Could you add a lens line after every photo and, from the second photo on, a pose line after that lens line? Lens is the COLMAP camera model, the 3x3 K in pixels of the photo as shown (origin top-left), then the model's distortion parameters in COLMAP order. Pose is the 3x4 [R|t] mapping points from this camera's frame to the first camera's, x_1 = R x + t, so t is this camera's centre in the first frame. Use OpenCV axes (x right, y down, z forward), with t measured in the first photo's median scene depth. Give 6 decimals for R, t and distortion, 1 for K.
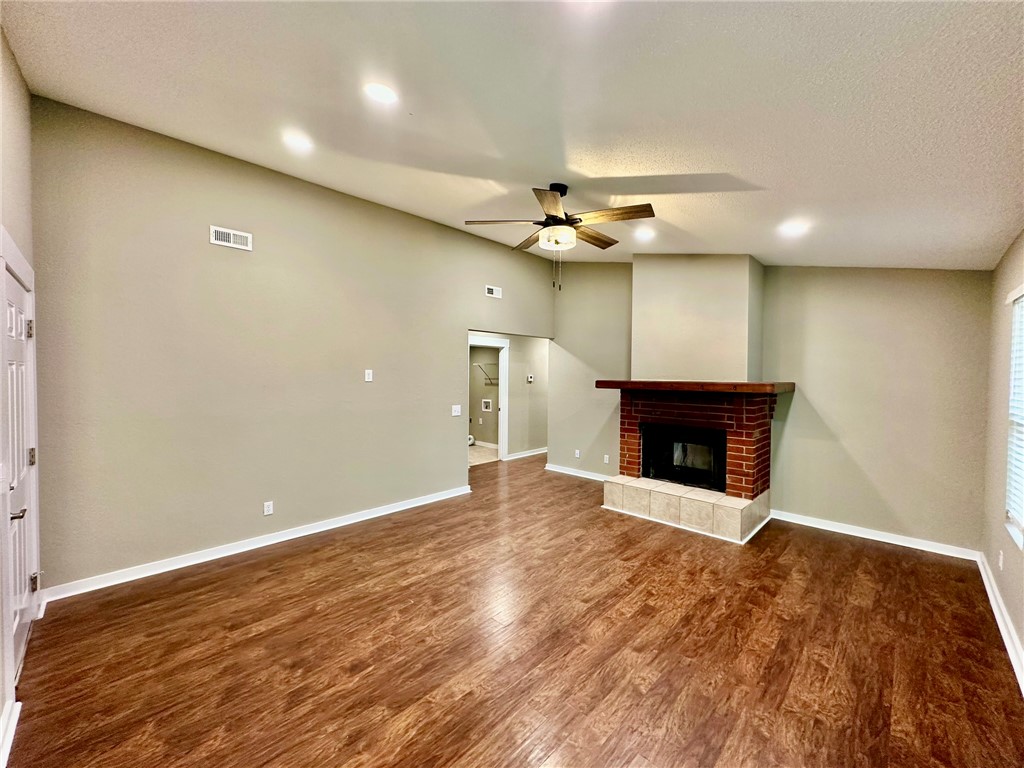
lens RADIAL K [[406.6, 0, 507.5], [0, 406.6, 387.7], [0, 0, 1]] dist [-0.005469, 0.000338]
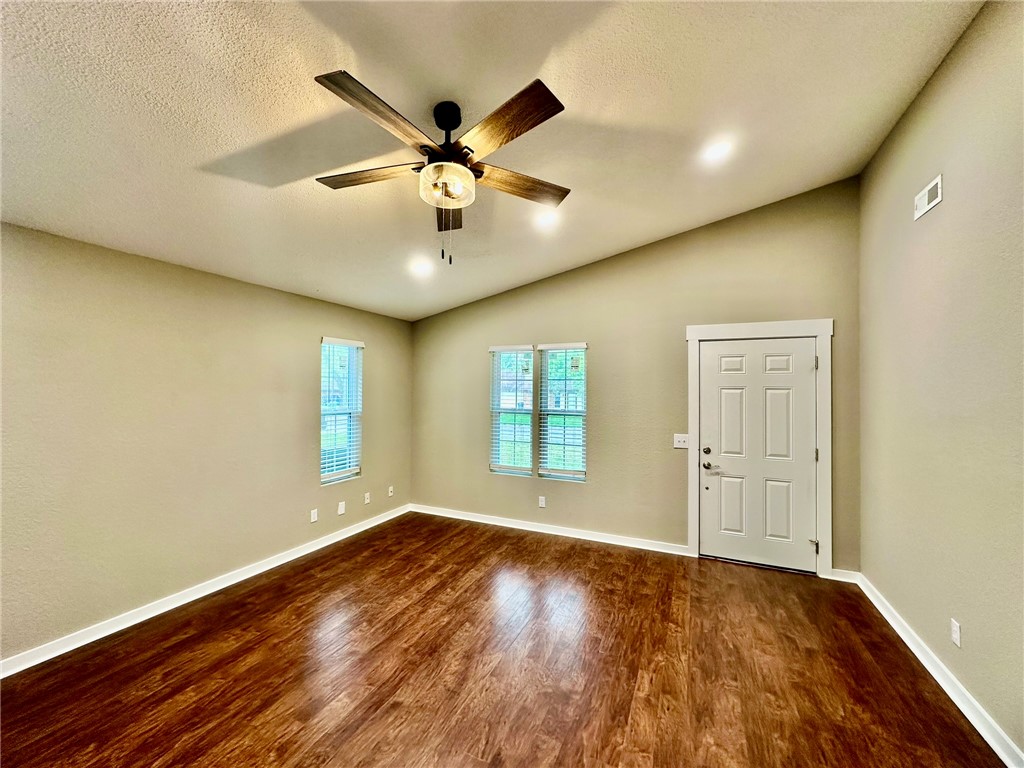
lens RADIAL K [[406.6, 0, 506.7], [0, 406.6, 380.3], [0, 0, 1]] dist [-0.005469, 0.000338]
pose [[-0.940496, -0.022239, -0.339077, 0.241865], [-0.025553, 0.999659, 0.005310, -0.050750], [0.338844, 0.013659, -0.940744, 1.590811]]
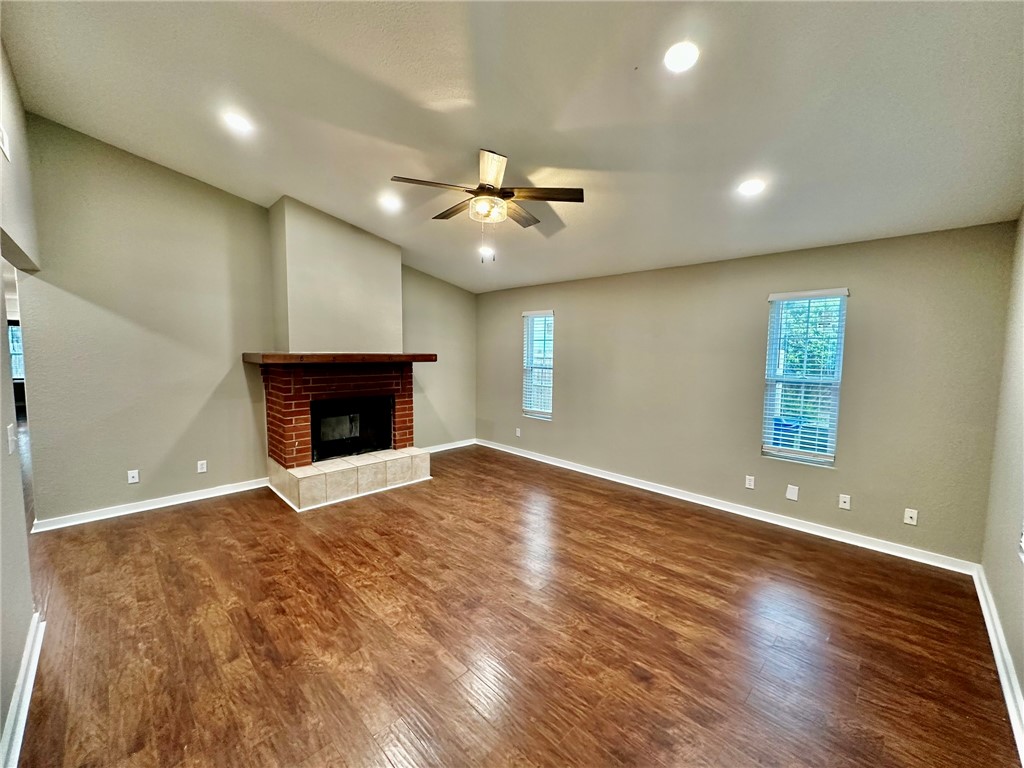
lens RADIAL K [[406.6, 0, 516.3], [0, 406.6, 382.8], [0, 0, 1]] dist [-0.005469, 0.000338]
pose [[-0.006285, -0.085422, 0.996325, -0.856905], [0.022062, 0.996090, 0.085541, -0.029429], [-0.999737, 0.022519, -0.004376, 0.896565]]
